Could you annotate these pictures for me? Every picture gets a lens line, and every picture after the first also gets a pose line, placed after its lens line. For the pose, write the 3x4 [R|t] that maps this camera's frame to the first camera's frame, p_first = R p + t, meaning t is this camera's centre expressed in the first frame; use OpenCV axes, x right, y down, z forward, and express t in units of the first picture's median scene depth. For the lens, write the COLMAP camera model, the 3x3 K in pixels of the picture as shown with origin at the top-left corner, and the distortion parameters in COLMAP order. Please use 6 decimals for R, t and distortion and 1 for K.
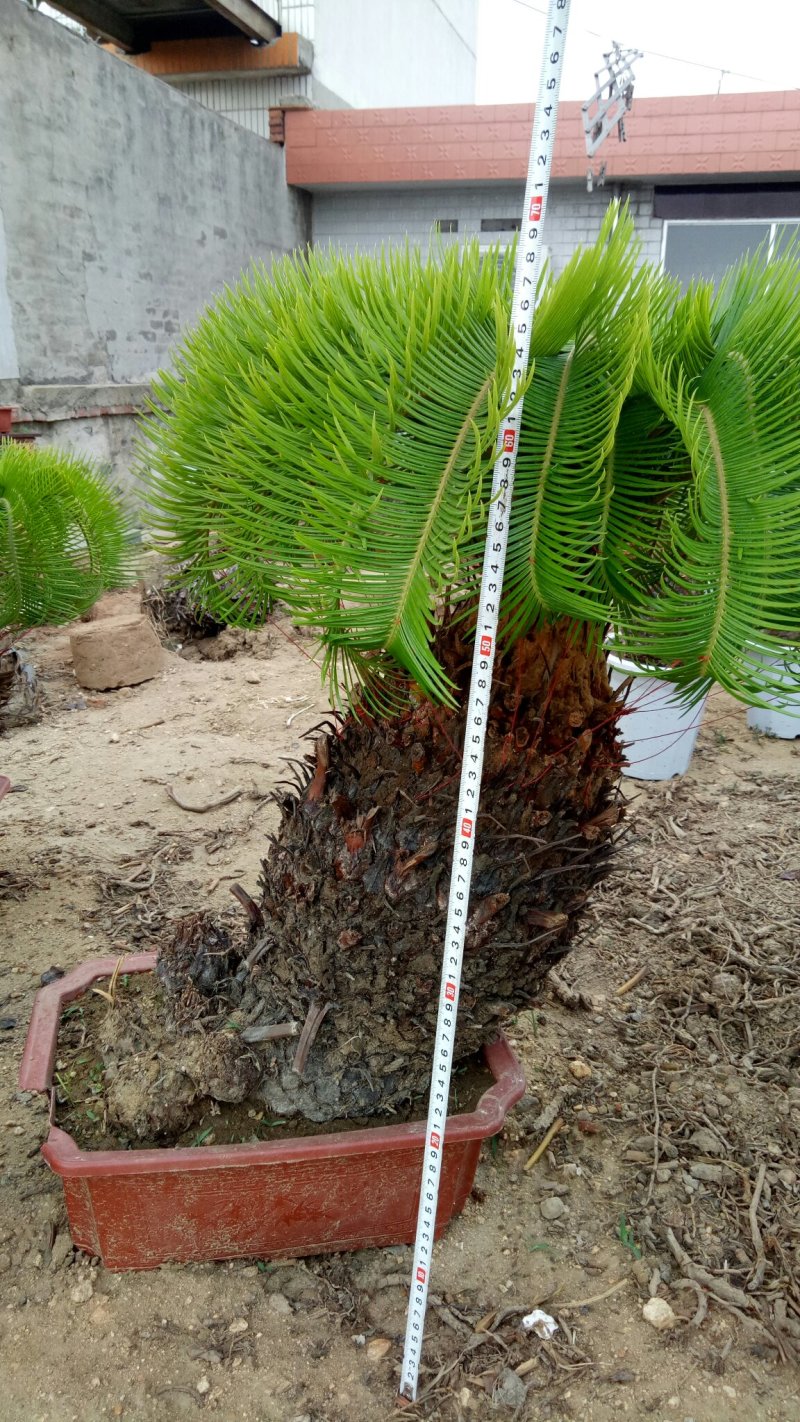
lens RADIAL K [[1040.3, 0, 435.2], [0, 1040.3, 709.9], [0, 0, 1]] dist [0.001307, 0.004331]
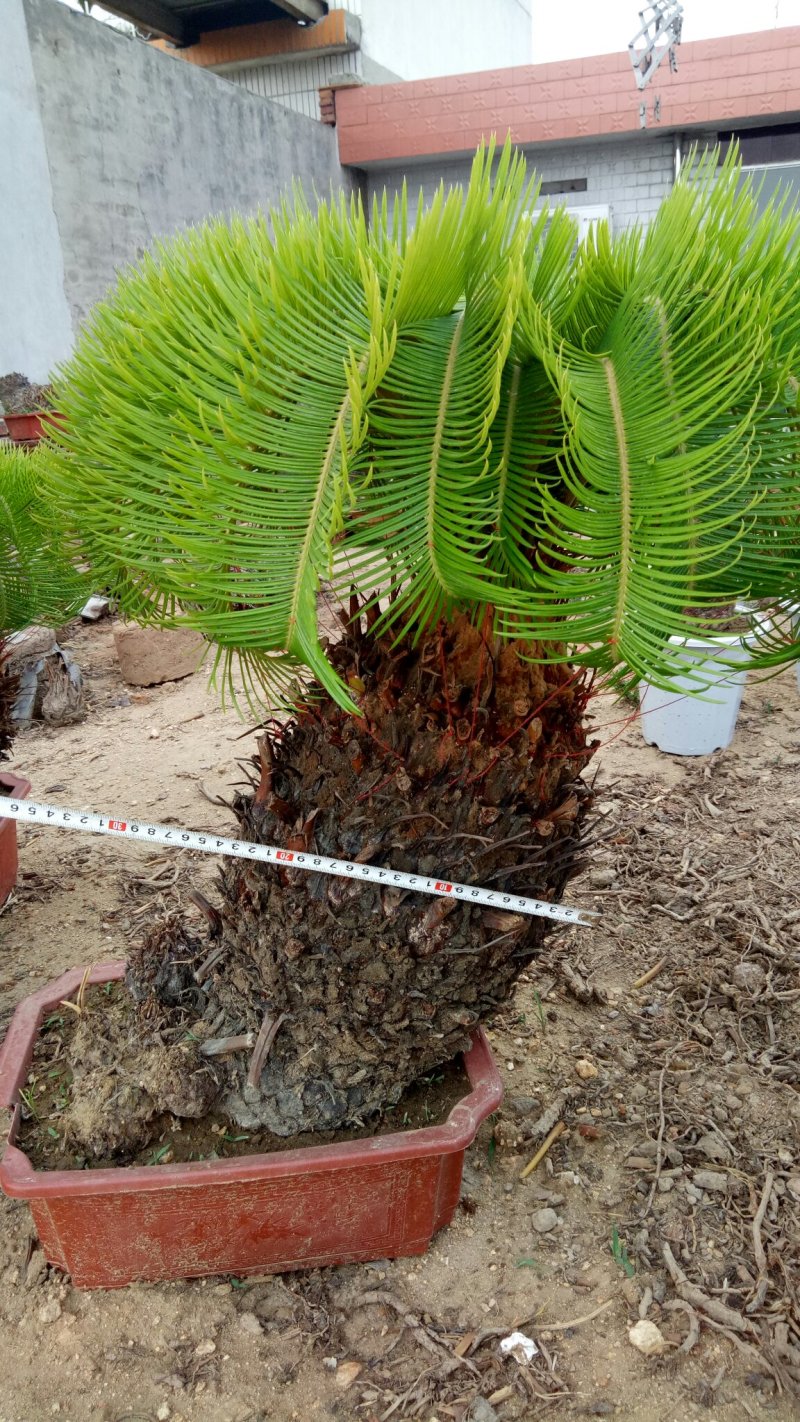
lens RADIAL K [[1040.3, 0, 435.2], [0, 1040.3, 709.9], [0, 0, 1]] dist [0.001307, 0.004331]
pose [[0.995359, -0.043979, -0.085595, 0.116996], [0.045867, 0.998743, 0.020208, -0.009132], [0.084599, -0.024040, 0.996125, 0.060075]]
